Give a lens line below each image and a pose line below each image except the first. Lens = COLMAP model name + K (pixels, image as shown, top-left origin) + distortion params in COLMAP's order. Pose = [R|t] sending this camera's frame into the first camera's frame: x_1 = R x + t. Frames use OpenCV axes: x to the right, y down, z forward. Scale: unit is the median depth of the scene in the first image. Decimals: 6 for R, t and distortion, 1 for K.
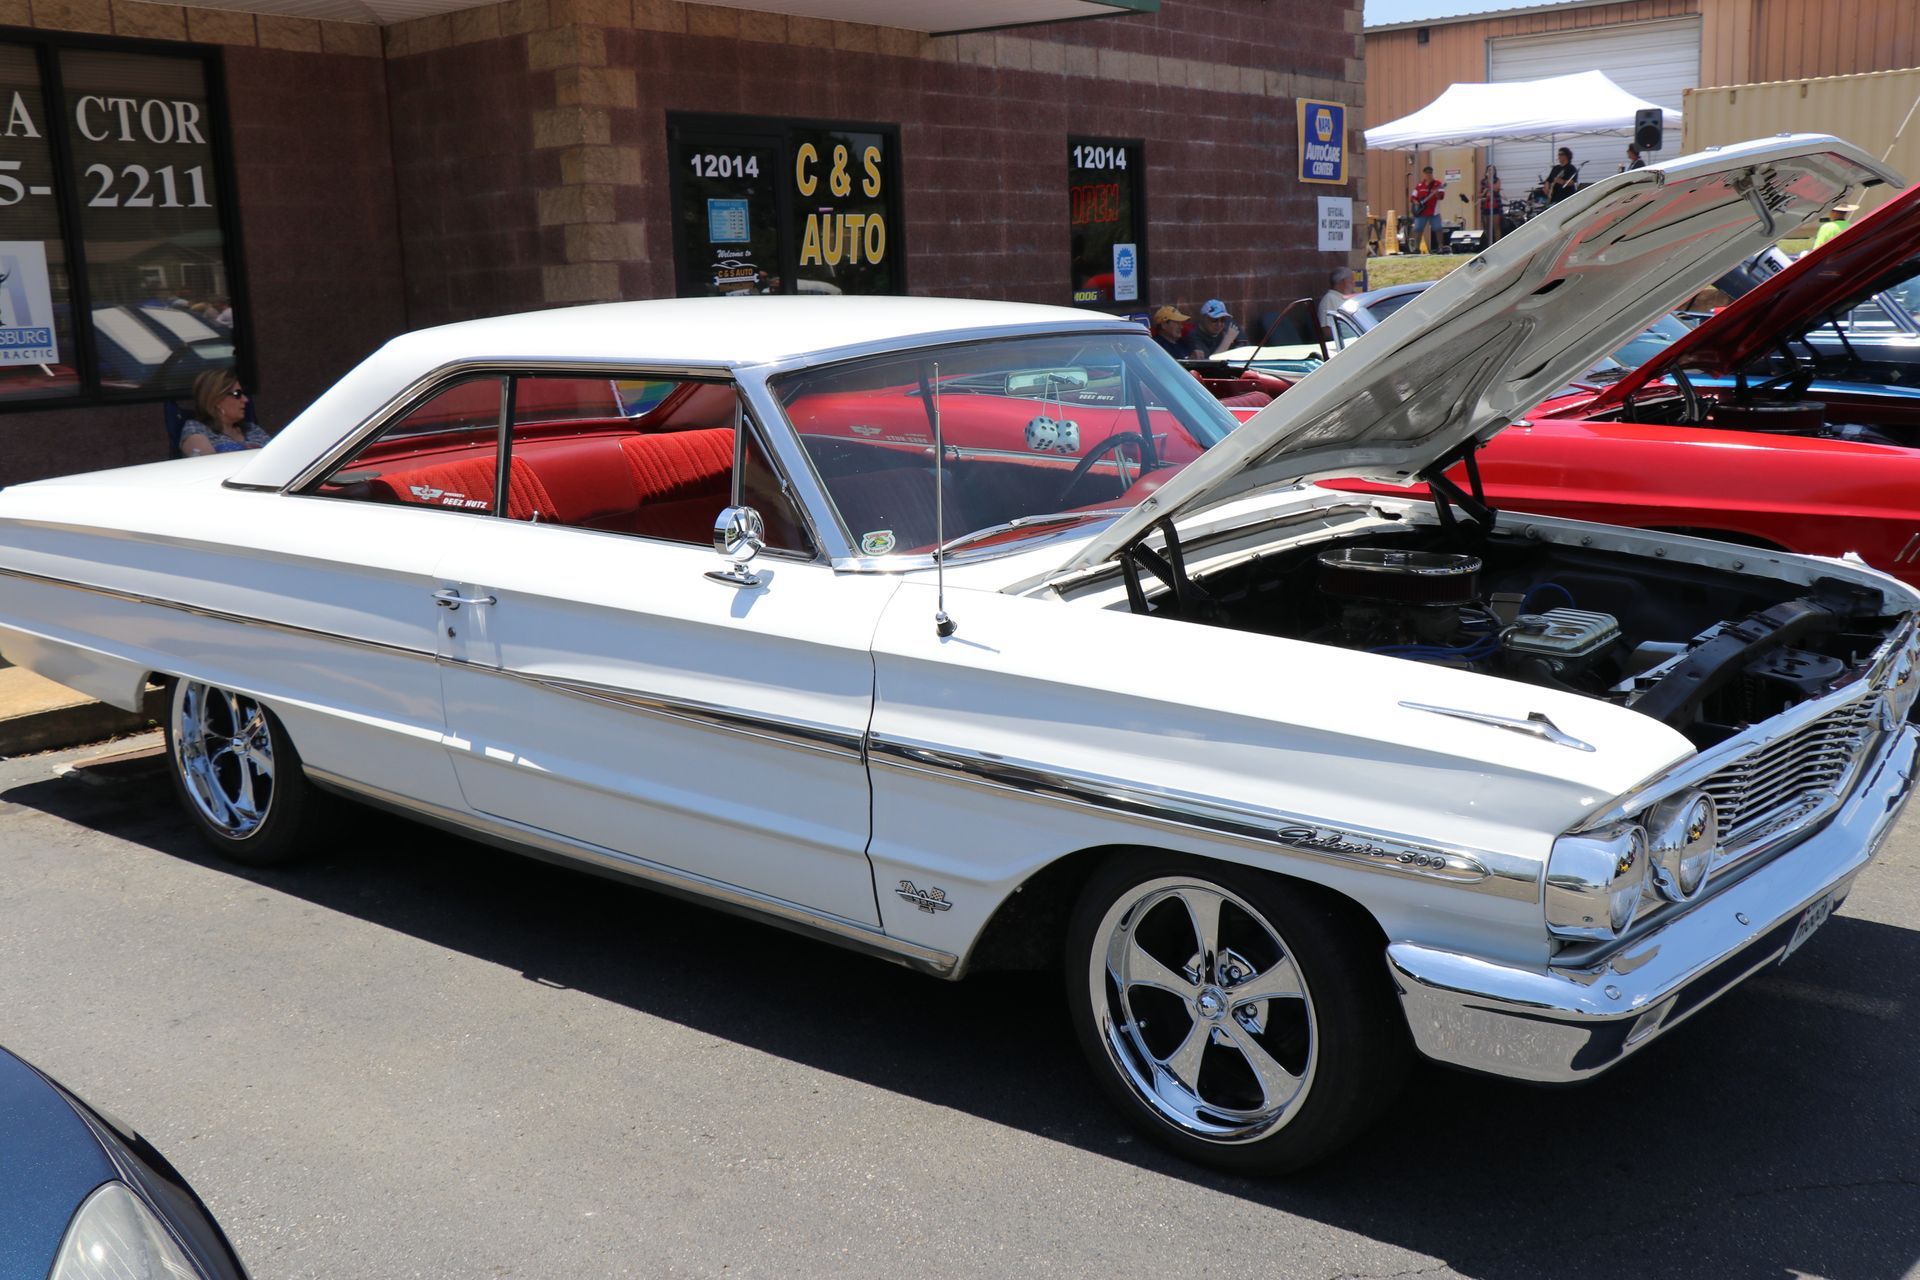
lens RADIAL K [[2031.3, 0, 960.0], [0, 2031.3, 640.0], [0, 0, 1]] dist [-0.107992, 0.291322]
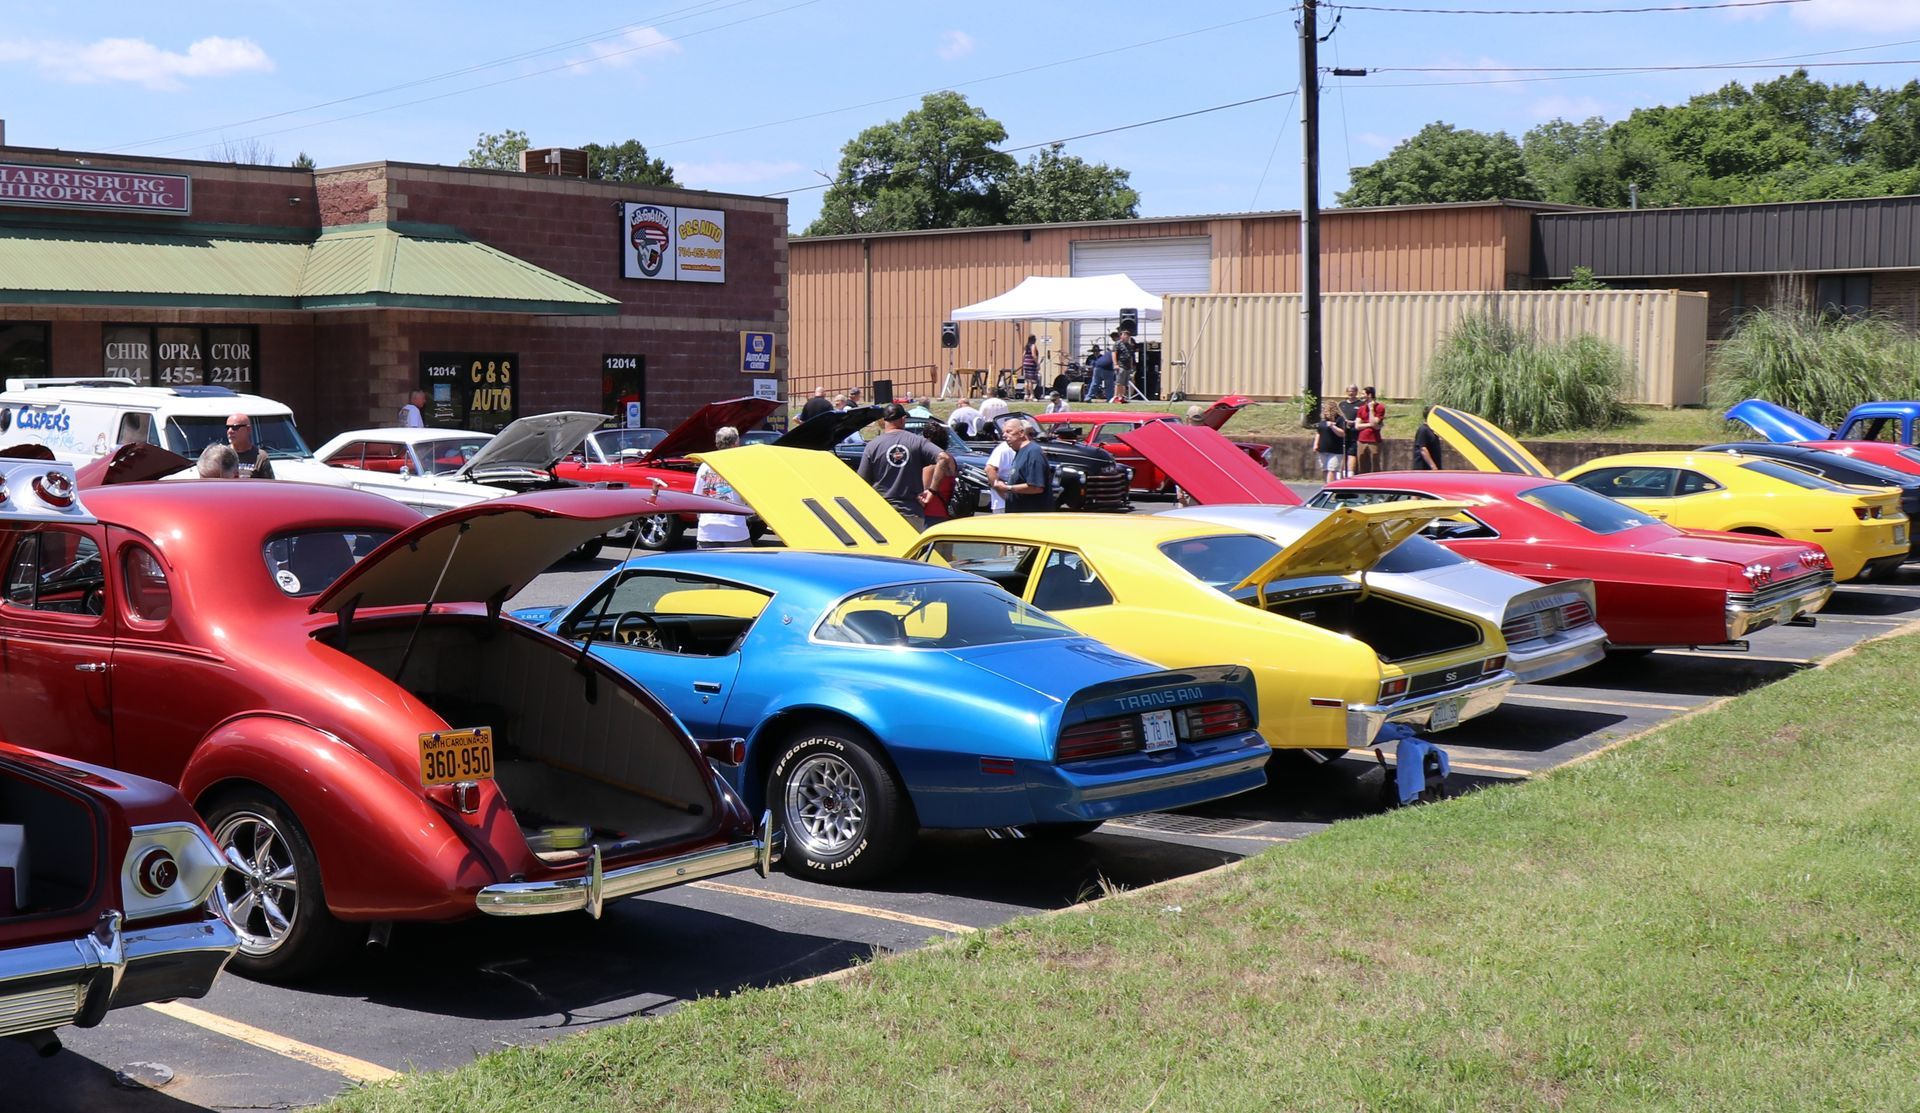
lens RADIAL K [[2618.3, 0, 960.0], [0, 2618.3, 556.5], [0, 0, 1]] dist [-0.258946, -0.010890]
pose [[0.998607, 0.040610, 0.033692, 0.406546], [-0.036704, 0.993321, -0.109386, 0.309095], [-0.037909, 0.107997, 0.993428, -2.094179]]
